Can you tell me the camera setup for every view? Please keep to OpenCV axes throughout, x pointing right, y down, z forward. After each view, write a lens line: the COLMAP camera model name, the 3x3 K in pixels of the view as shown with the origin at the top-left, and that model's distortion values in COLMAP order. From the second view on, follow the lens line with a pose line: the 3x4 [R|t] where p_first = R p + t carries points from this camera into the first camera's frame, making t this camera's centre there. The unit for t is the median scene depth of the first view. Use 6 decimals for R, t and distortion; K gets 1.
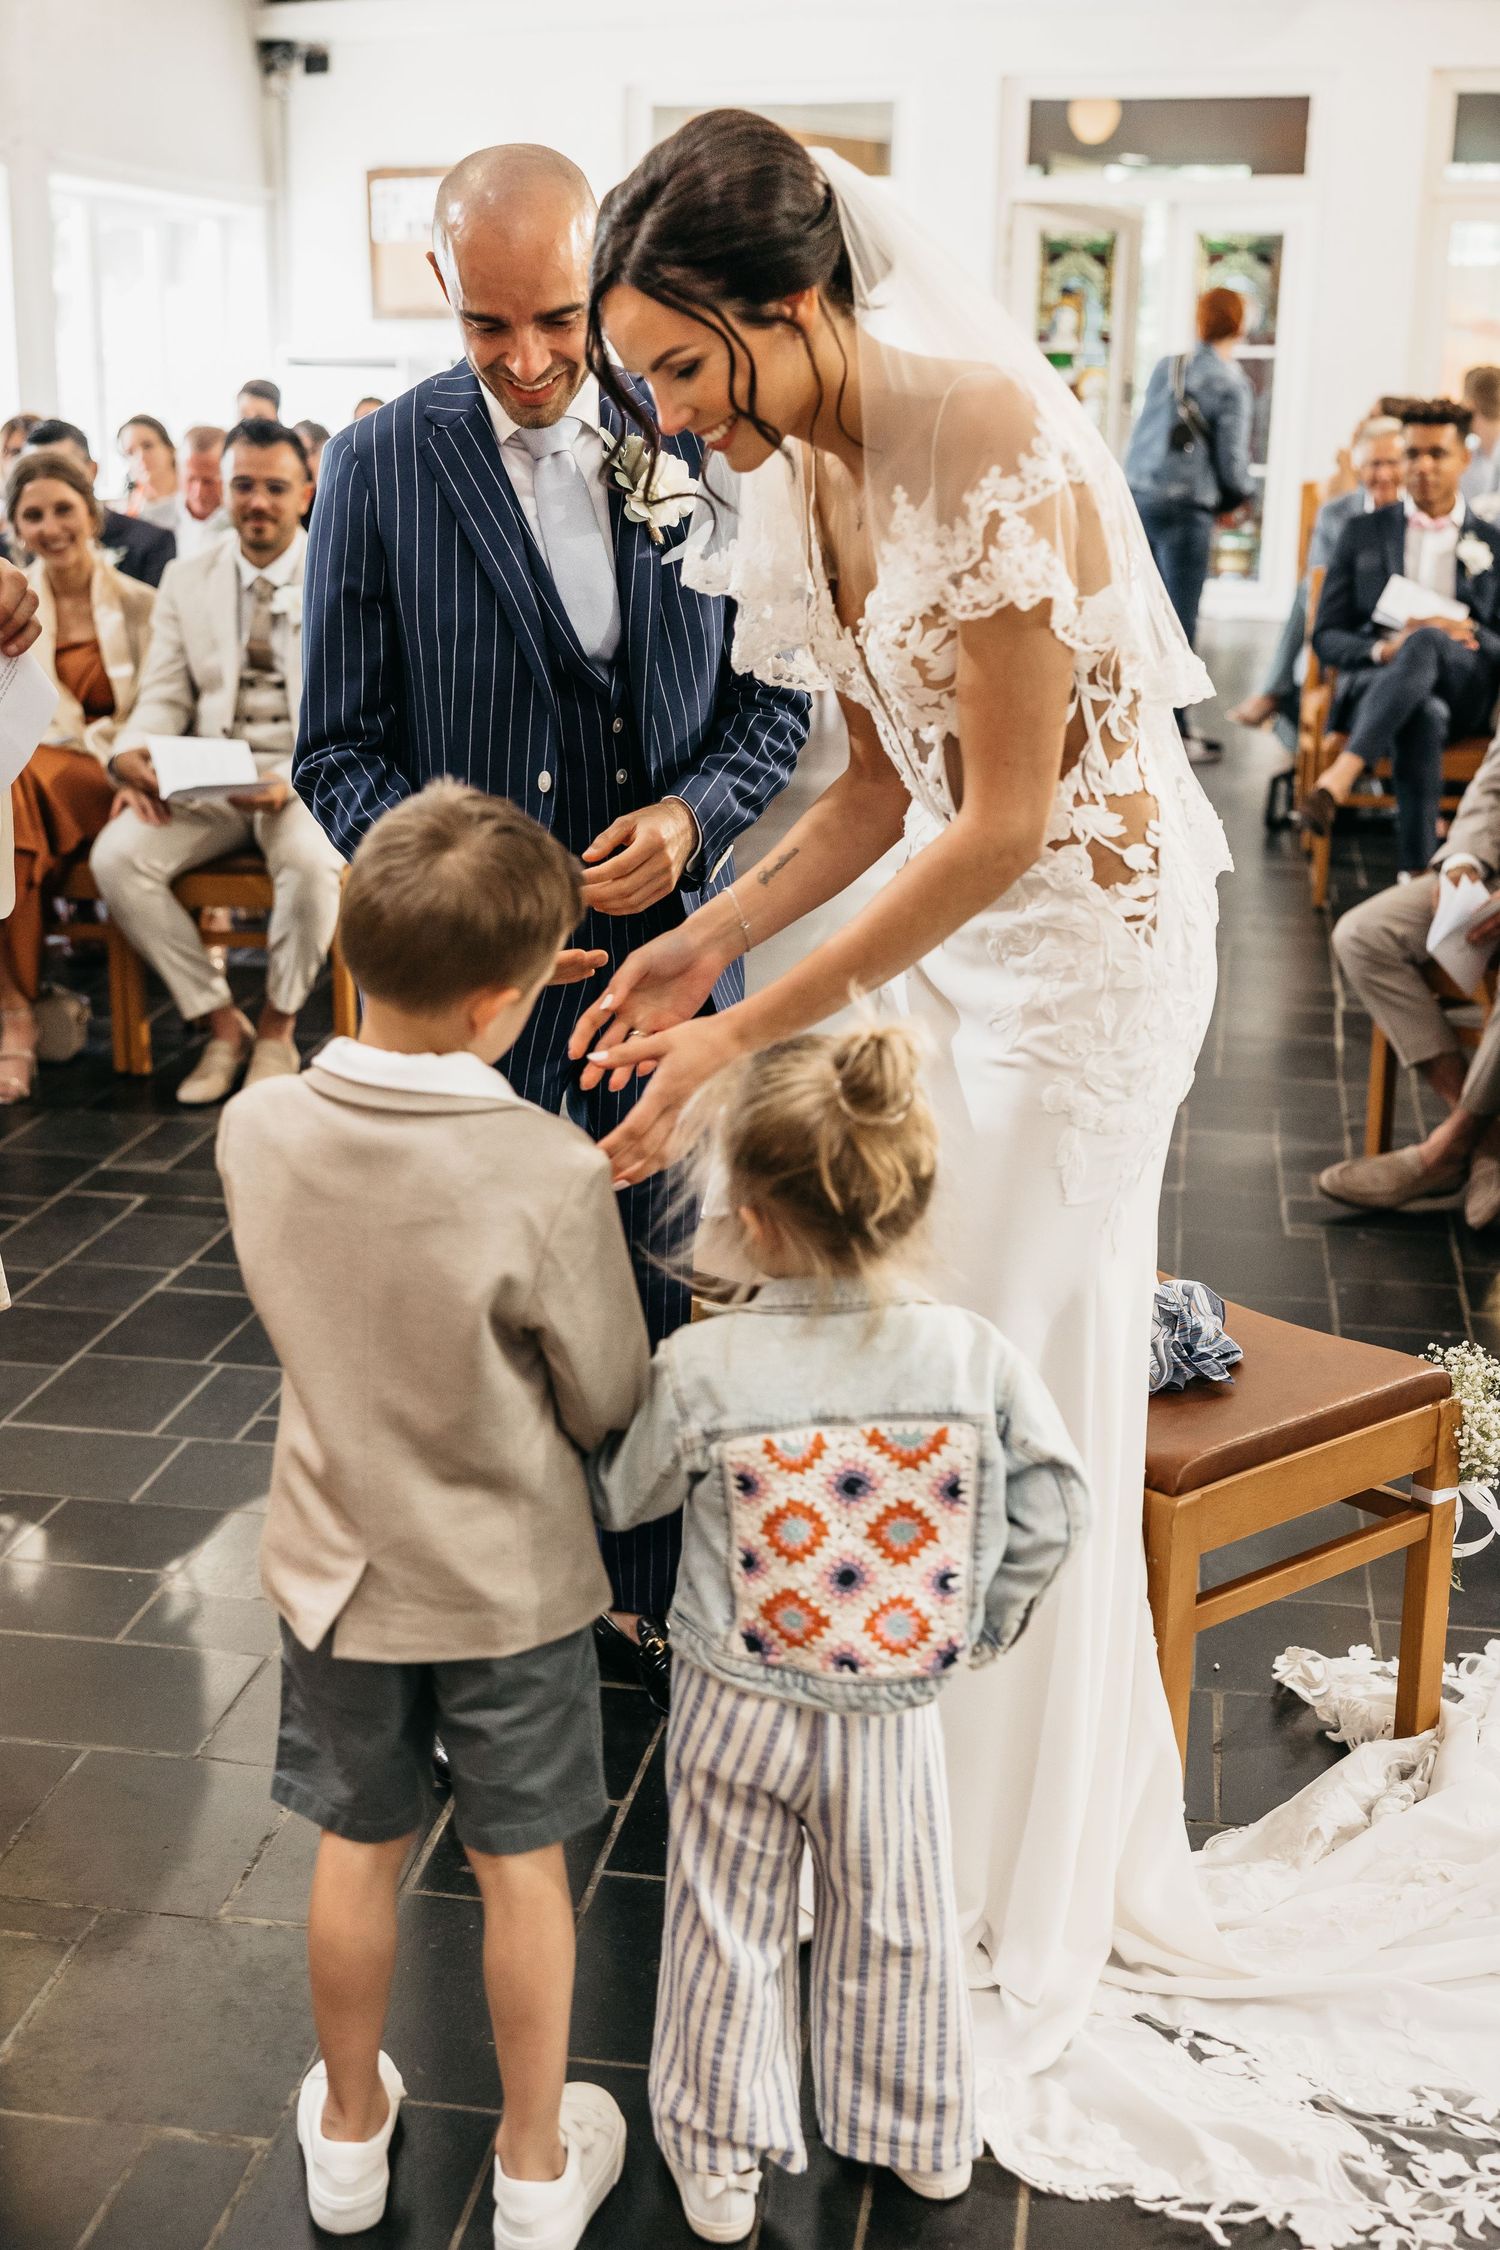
lens RADIAL K [[2634.0, 0, 750.5], [0, 2634.0, 1054.0], [0, 0, 1]] dist [0.016022, 0.011009]
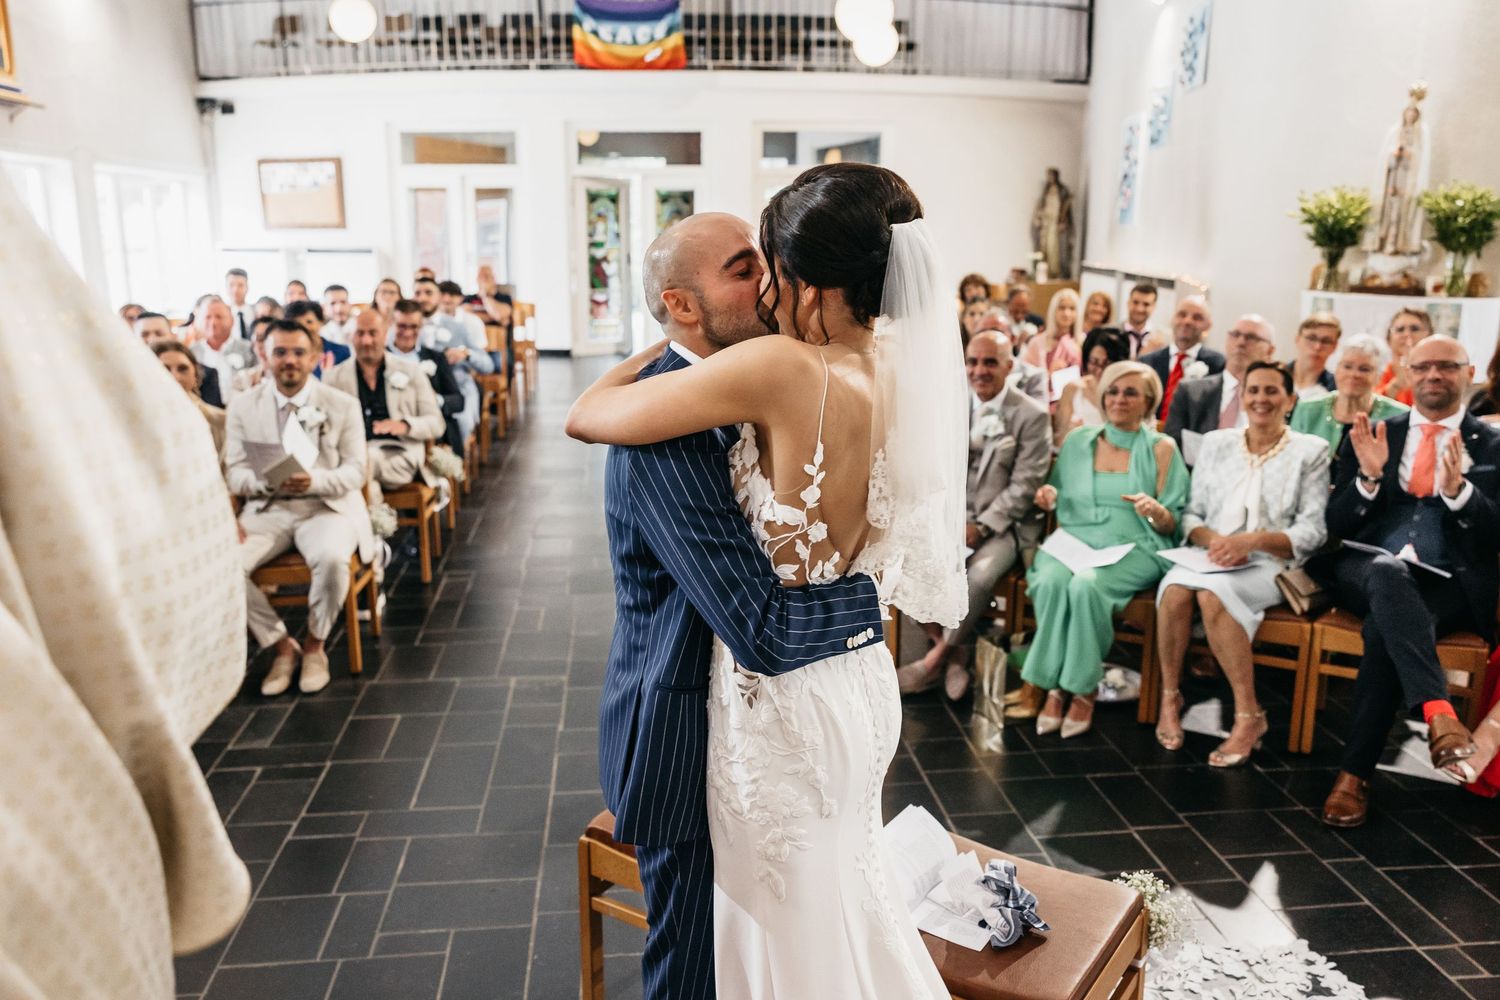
lens RADIAL K [[1158.6, 0, 751.3], [0, 1158.6, 471.1], [0, 0, 1]] dist [-0.002257, -0.000348]
pose [[0.964583, -0.064786, 0.255698, -0.094010], [0.079057, 0.995812, -0.045921, -0.078107], [-0.251652, 0.064509, 0.965665, 0.149655]]
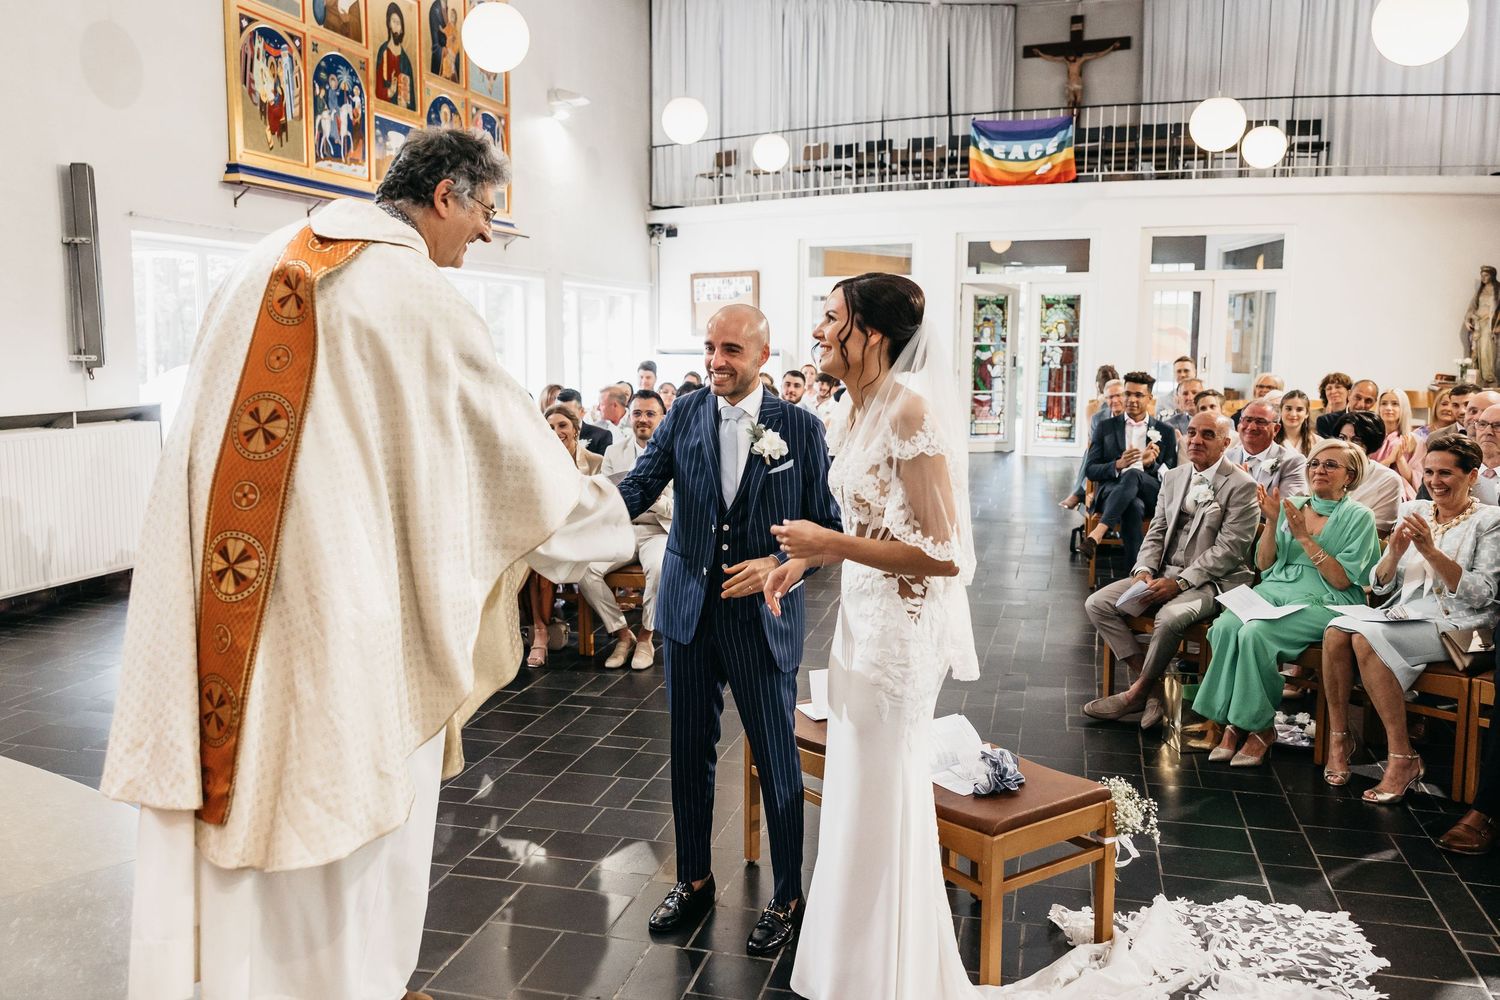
lens RADIAL K [[1158.6, 0, 751.3], [0, 1158.6, 471.1], [0, 0, 1]] dist [-0.002257, -0.000348]
pose [[0.996008, -0.002713, -0.089227, 0.012920], [-0.010564, 0.988933, -0.147988, -0.004287], [0.088641, 0.148340, 0.984956, -0.065180]]
